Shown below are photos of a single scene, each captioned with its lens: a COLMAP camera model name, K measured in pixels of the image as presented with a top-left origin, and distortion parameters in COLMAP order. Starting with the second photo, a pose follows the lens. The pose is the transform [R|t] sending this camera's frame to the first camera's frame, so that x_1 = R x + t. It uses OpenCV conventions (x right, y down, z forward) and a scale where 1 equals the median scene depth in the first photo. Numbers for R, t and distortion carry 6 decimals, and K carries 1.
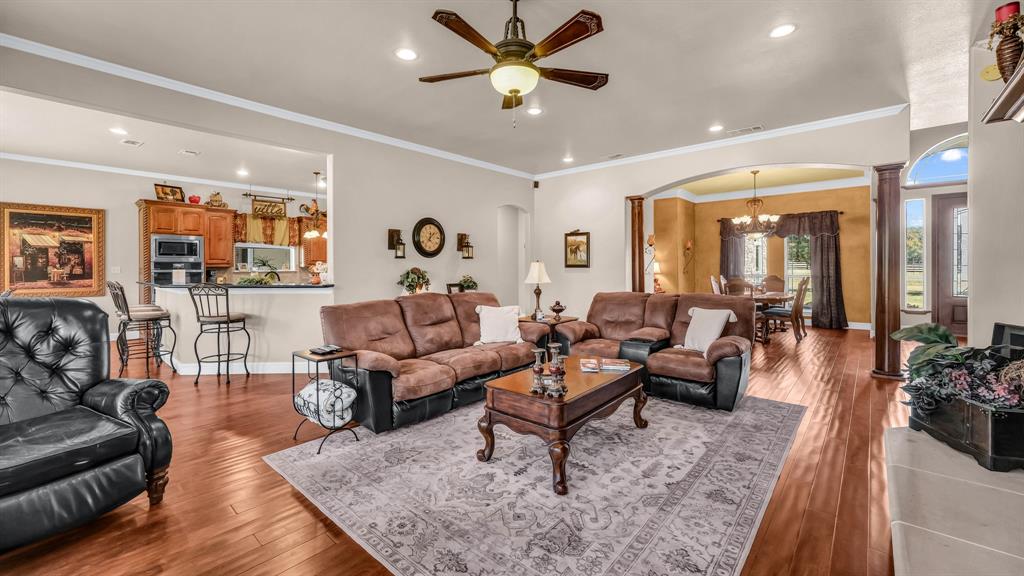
lens RADIAL K [[412.8, 0, 504.1], [0, 412.8, 271.1], [0, 0, 1]] dist [-0.000759, 0.001460]
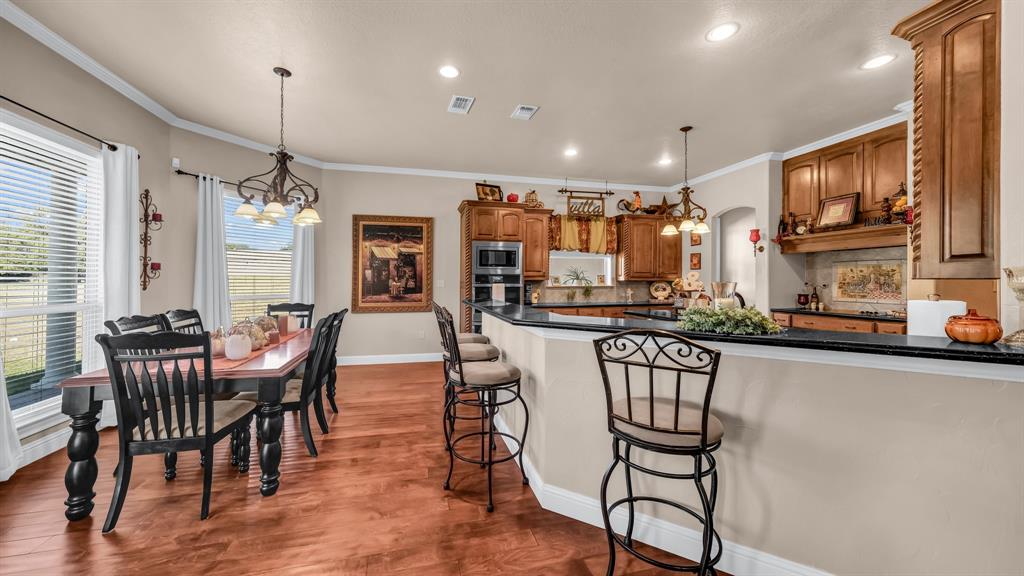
lens RADIAL K [[399.6, 0, 516.7], [0, 399.6, 280.0], [0, 0, 1]] dist [0.017779, 0.000373]
pose [[0.845547, 0.003279, -0.533890, -0.319875], [-0.009641, 0.999912, -0.009128, -0.003703], [0.533813, 0.012865, 0.845505, 0.334590]]
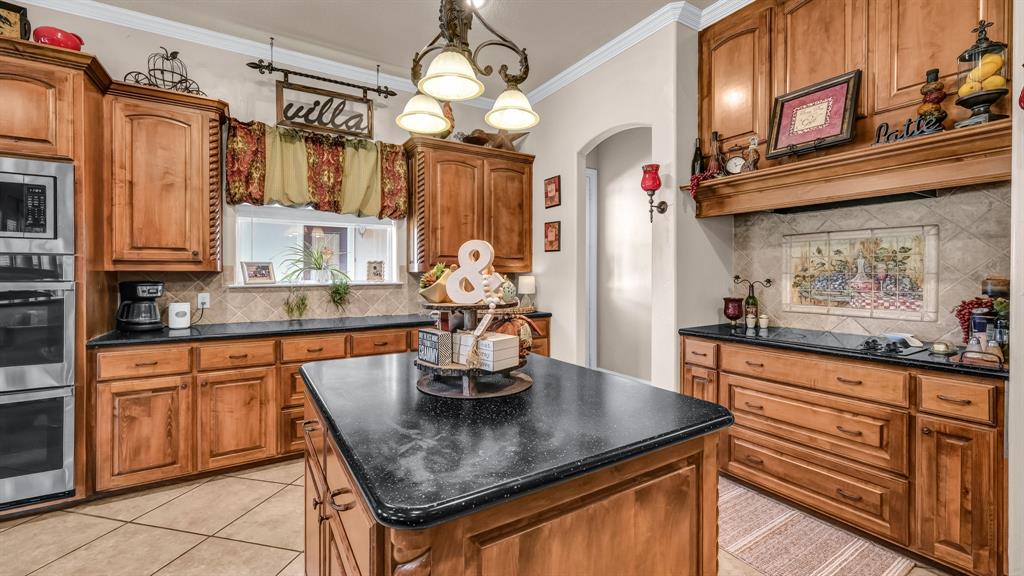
lens RADIAL K [[412.8, 0, 538.8], [0, 412.8, 273.3], [0, 0, 1]] dist [-0.000759, 0.001460]
pose [[0.963269, 0.002872, -0.268524, -0.342238], [-0.005303, 0.999951, -0.008327, -0.008731], [0.268487, 0.009445, 0.963237, 0.825835]]
